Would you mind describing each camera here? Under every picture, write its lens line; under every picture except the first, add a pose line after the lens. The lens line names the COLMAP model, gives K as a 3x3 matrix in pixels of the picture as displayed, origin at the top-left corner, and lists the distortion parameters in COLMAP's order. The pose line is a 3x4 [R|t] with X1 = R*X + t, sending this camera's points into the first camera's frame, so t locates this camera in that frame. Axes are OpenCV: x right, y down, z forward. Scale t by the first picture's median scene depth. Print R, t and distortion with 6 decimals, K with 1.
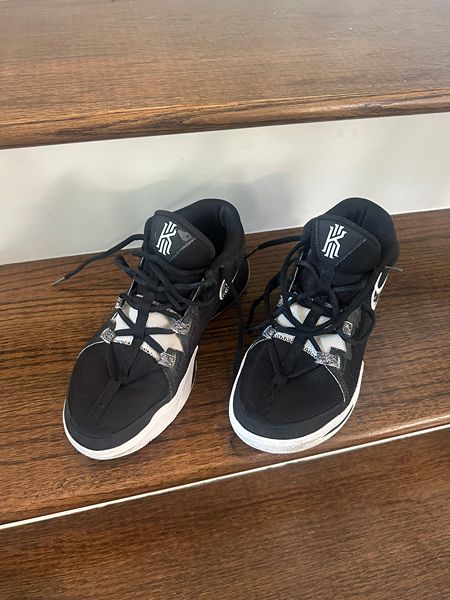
lens RADIAL K [[436.5, 0, 225.1], [0, 436.5, 298.9], [0, 0, 1]] dist [-0.013145, -0.007793]
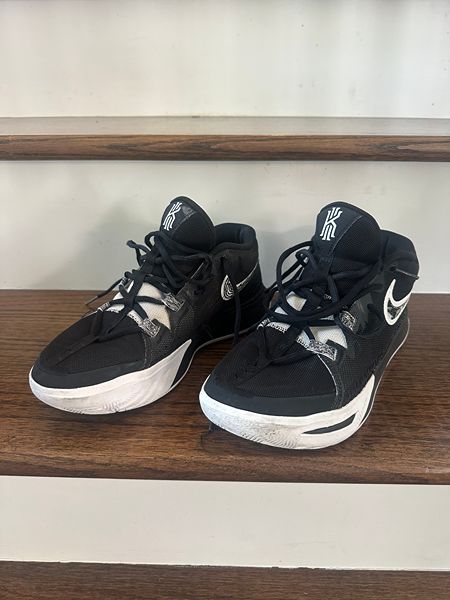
lens RADIAL K [[436.5, 0, 221.6], [0, 436.5, 297.0], [0, 0, 1]] dist [-0.013145, -0.007793]
pose [[0.966490, 0.067416, -0.247692, 0.247399], [-0.168310, 0.894973, -0.413152, 0.434410], [0.193825, 0.440997, 0.876330, 0.146788]]
